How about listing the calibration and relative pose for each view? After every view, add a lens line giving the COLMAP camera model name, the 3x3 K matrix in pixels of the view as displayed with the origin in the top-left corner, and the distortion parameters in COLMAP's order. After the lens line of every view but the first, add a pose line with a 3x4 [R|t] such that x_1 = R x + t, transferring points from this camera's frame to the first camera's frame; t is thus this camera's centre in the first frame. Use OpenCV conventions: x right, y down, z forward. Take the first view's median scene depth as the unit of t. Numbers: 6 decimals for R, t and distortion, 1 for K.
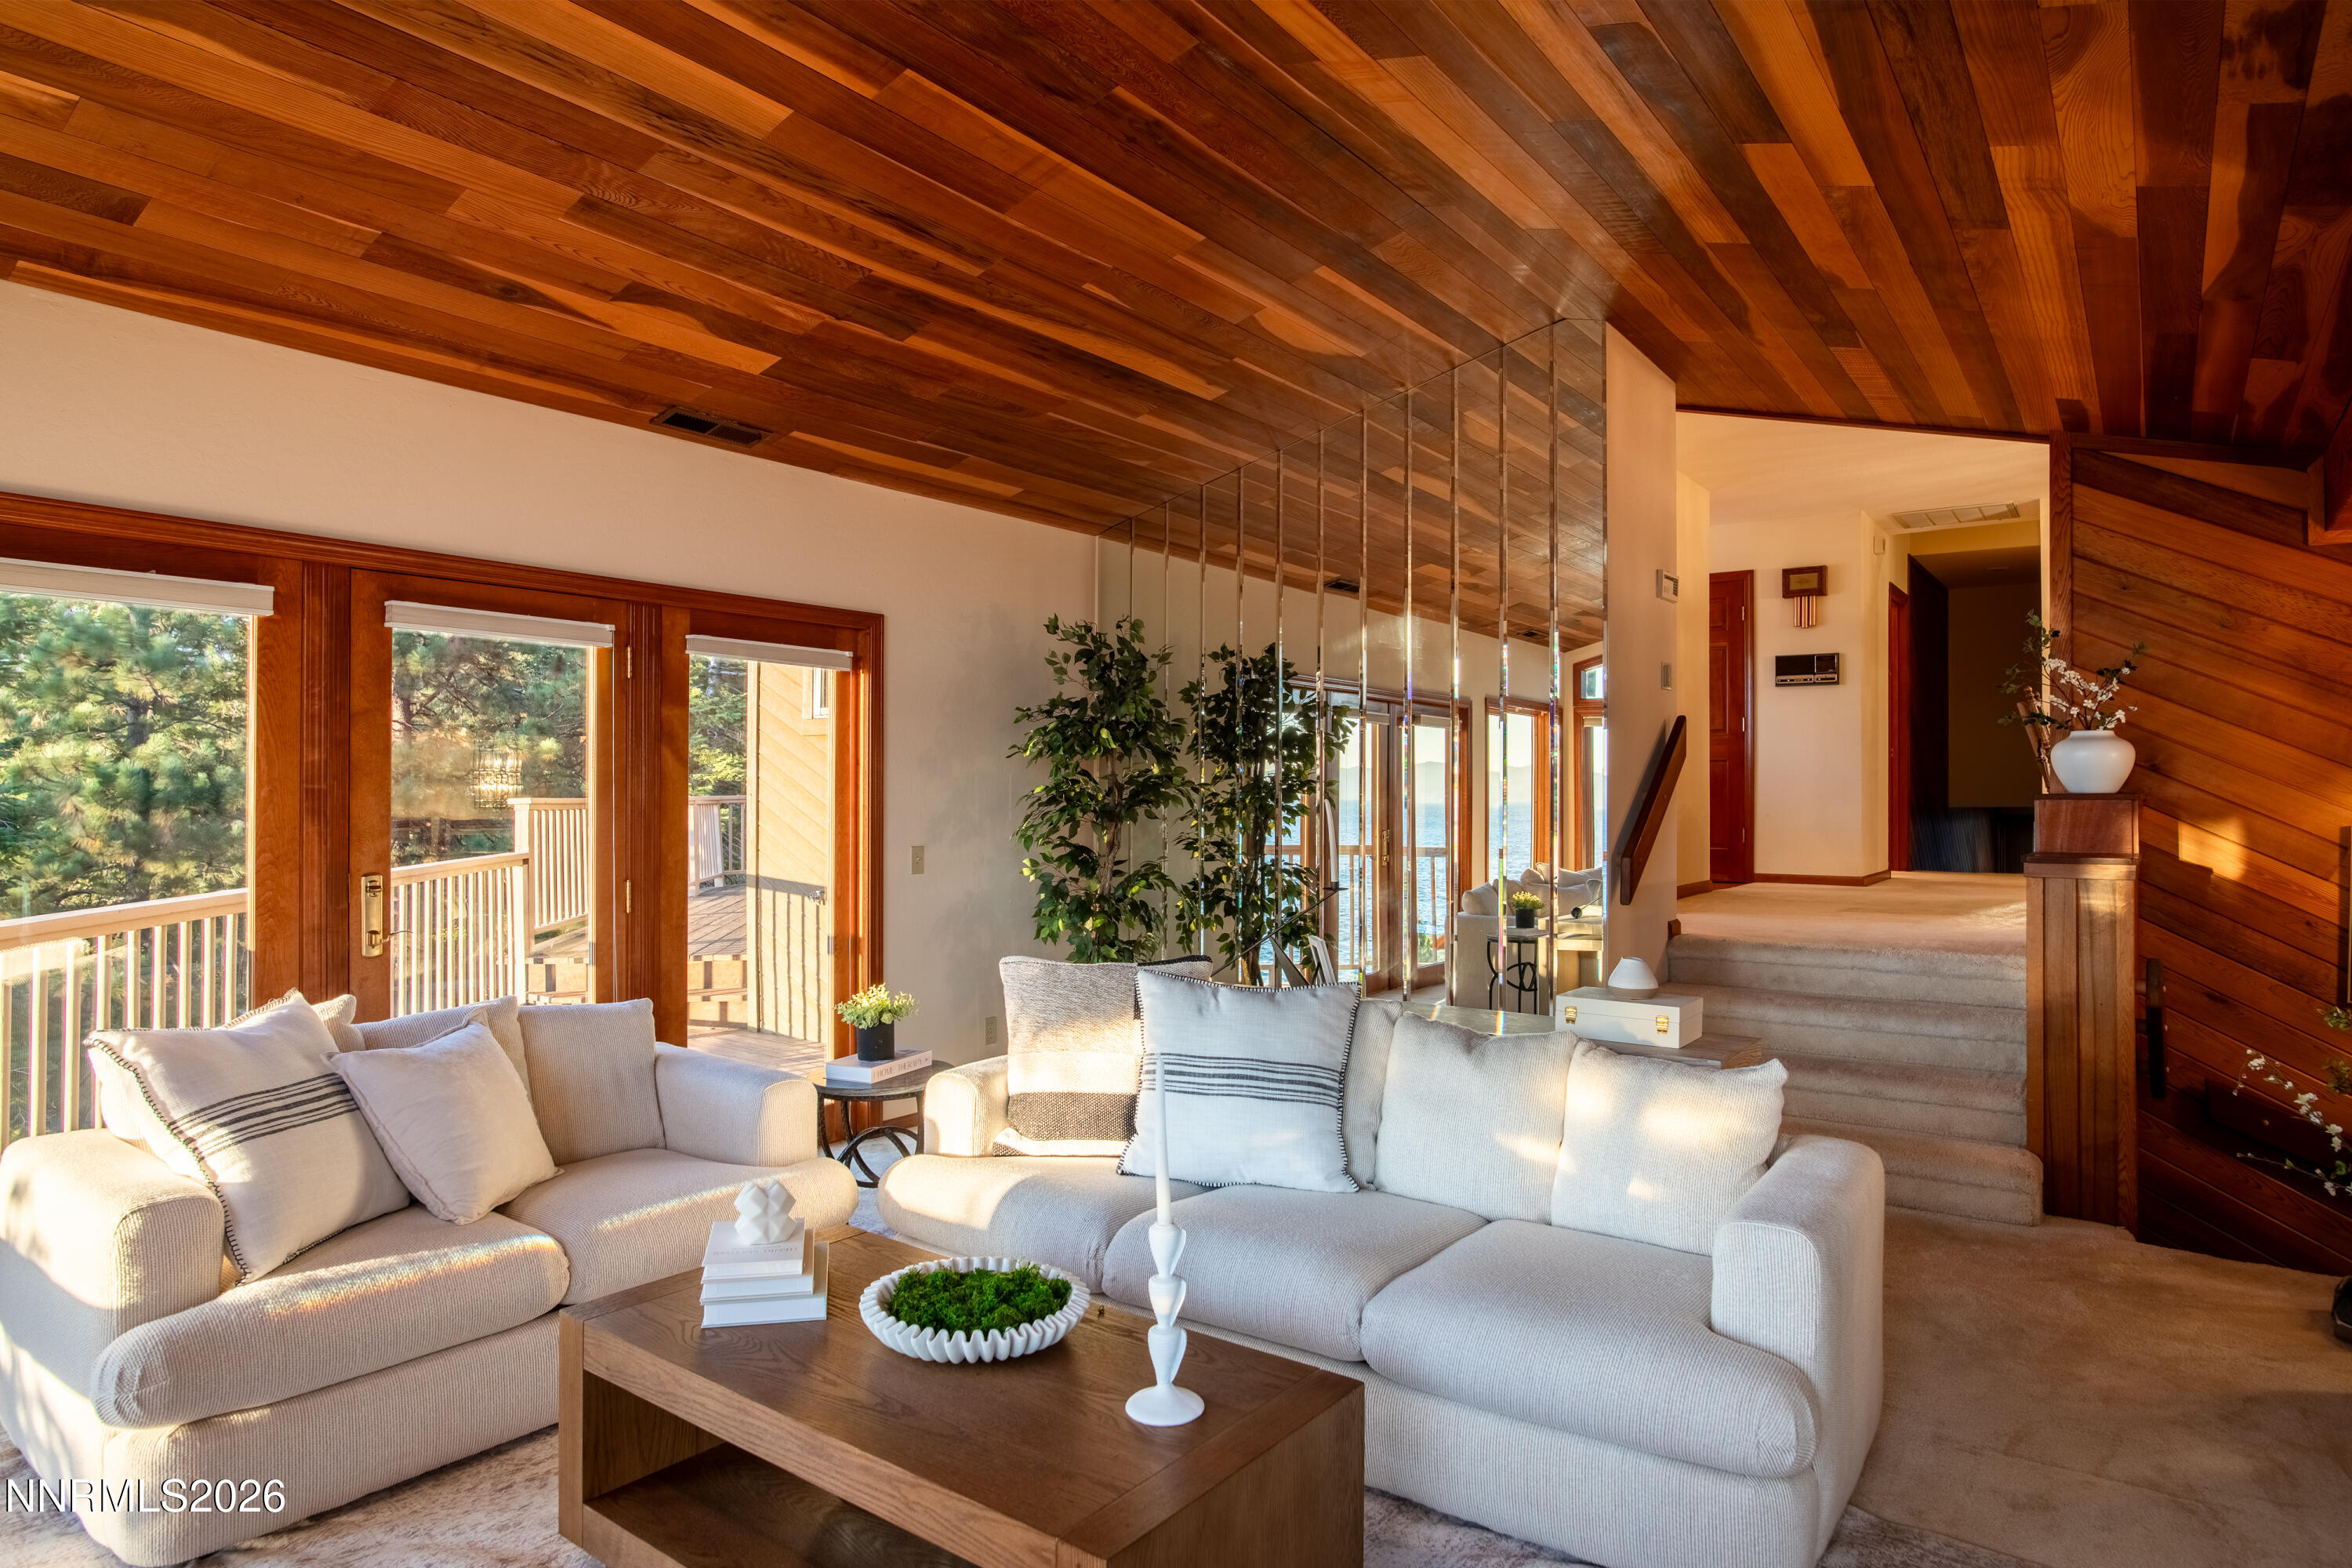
lens RADIAL K [[1350.8, 0, 1177.3], [0, 1350.8, 778.9], [0, 0, 1]] dist [-0.037265, 0.010161]
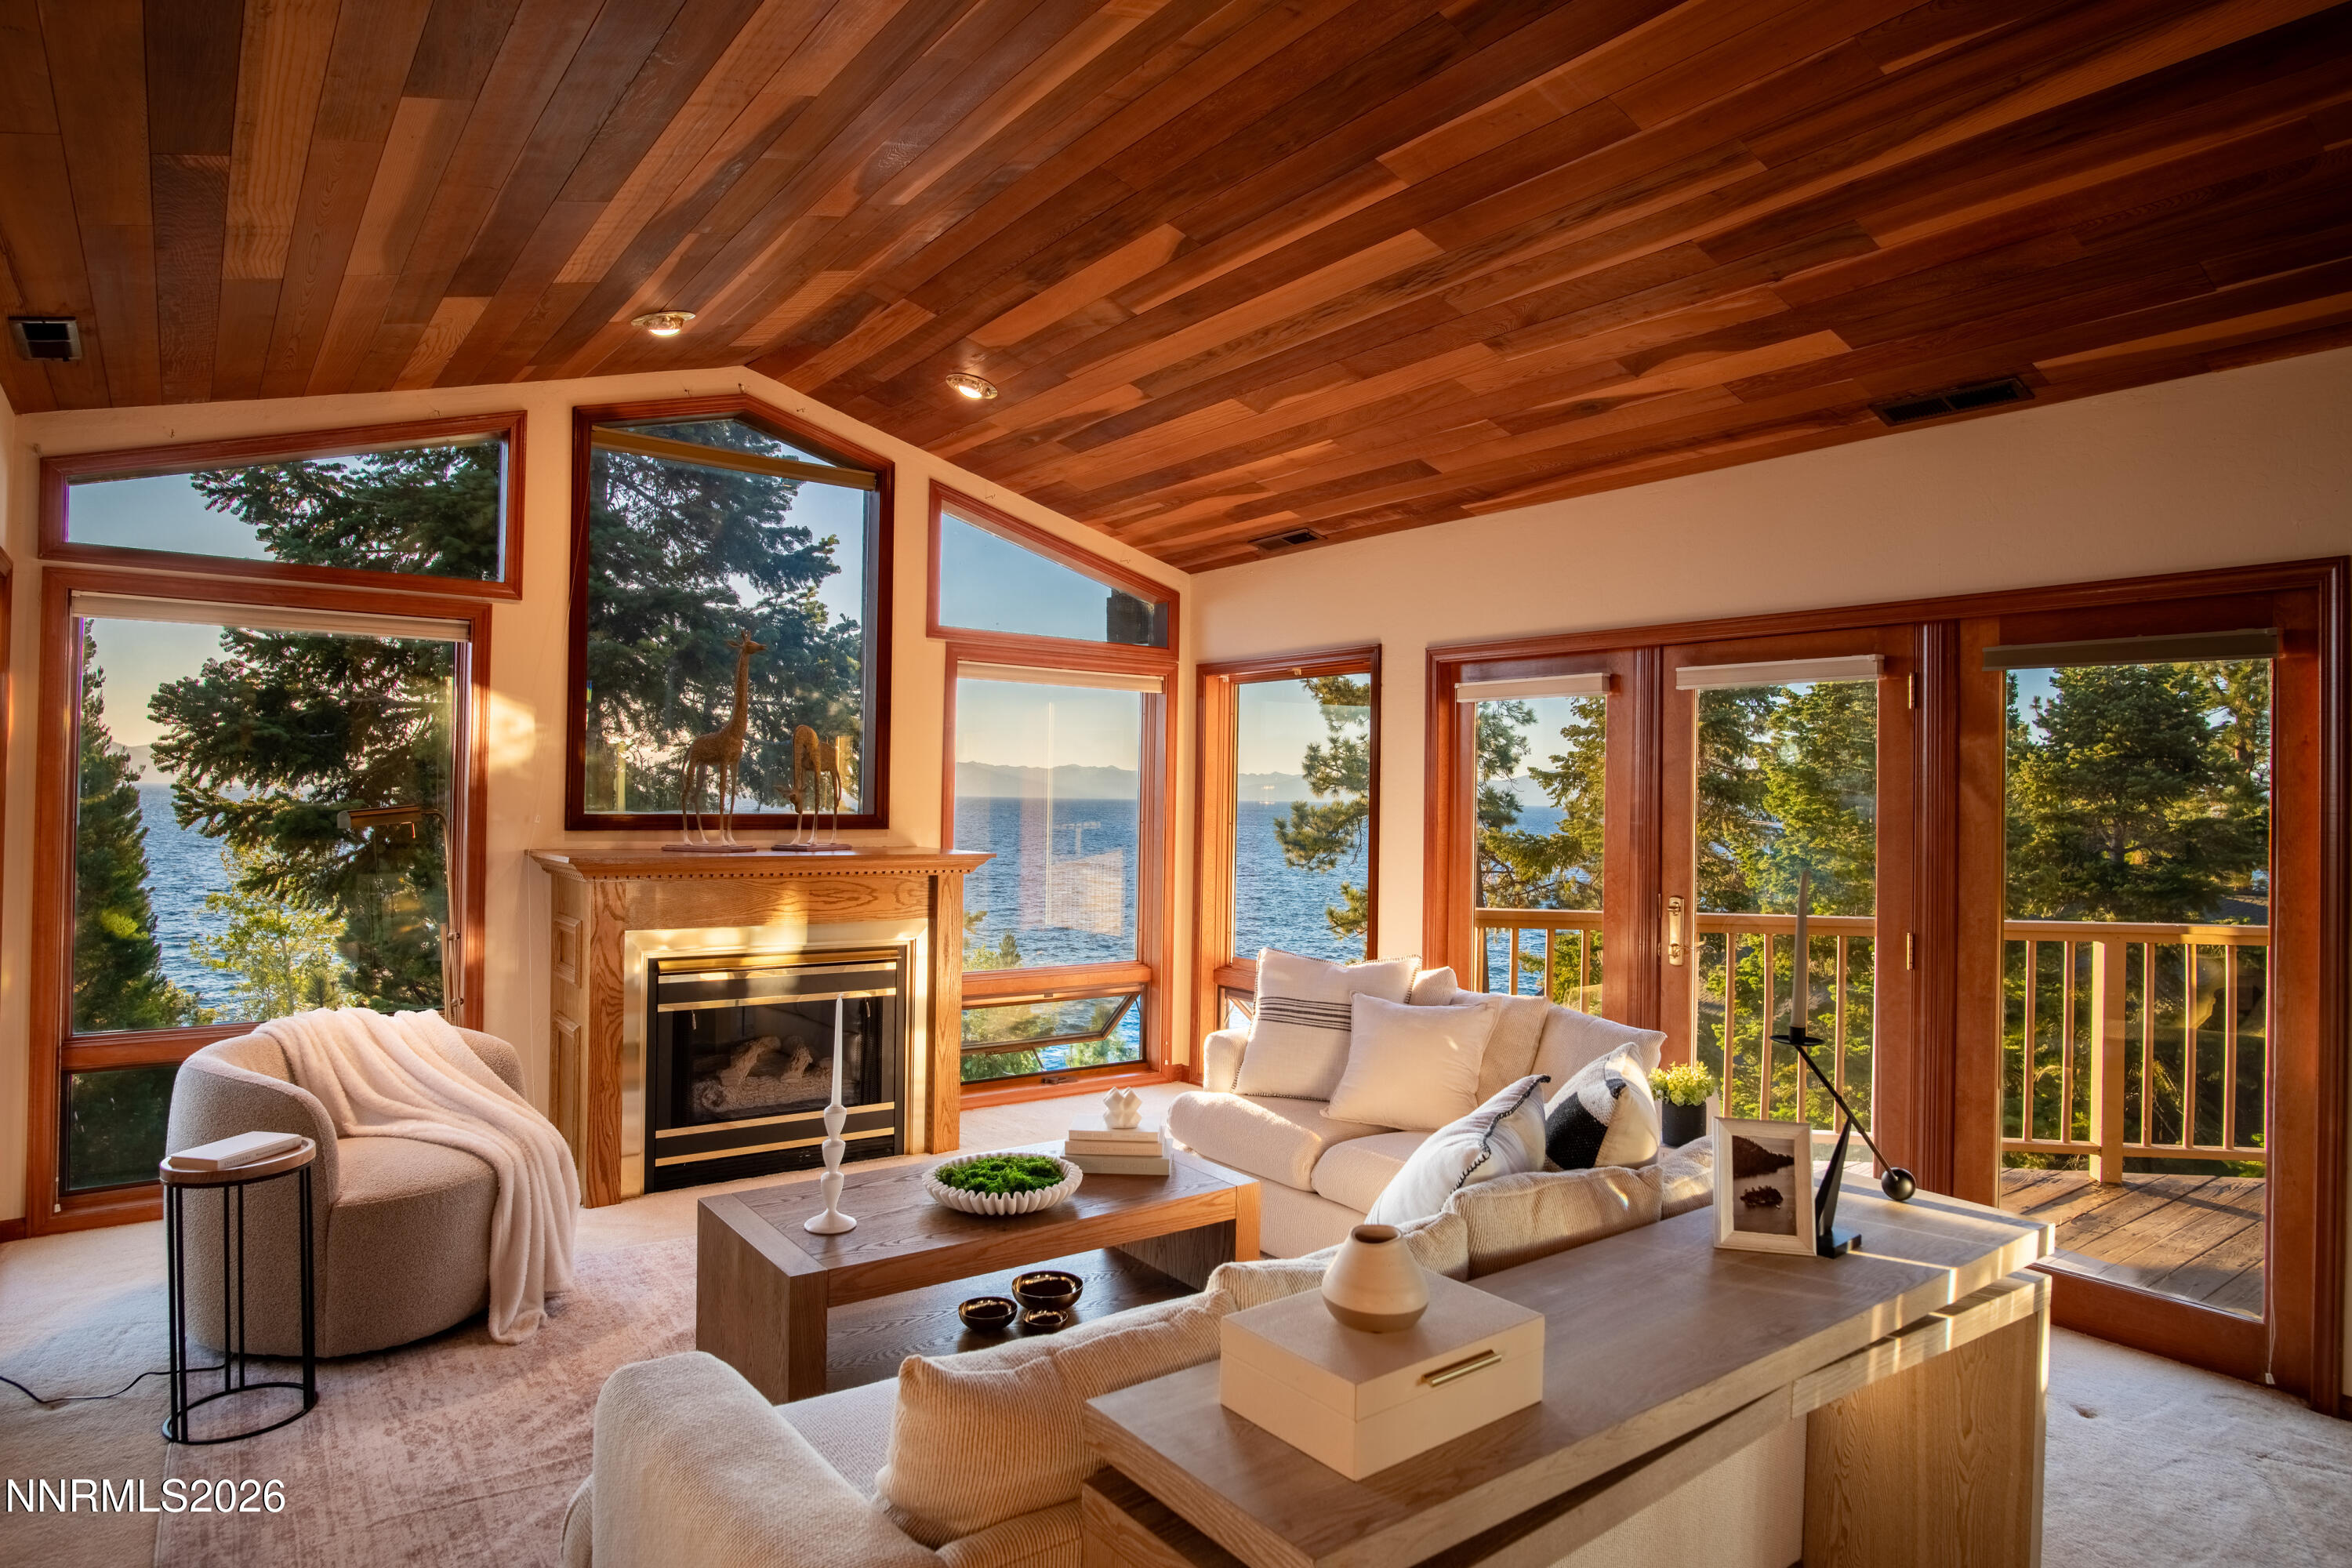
lens RADIAL K [[1350.8, 0, 1188.0], [0, 1350.8, 792.3], [0, 0, 1]] dist [-0.037265, 0.010161]
pose [[-0.277217, -0.012006, -0.960732, 0.648170], [-0.004800, 0.999927, -0.011110, -0.007895], [0.960795, 0.001532, -0.277254, 0.864921]]
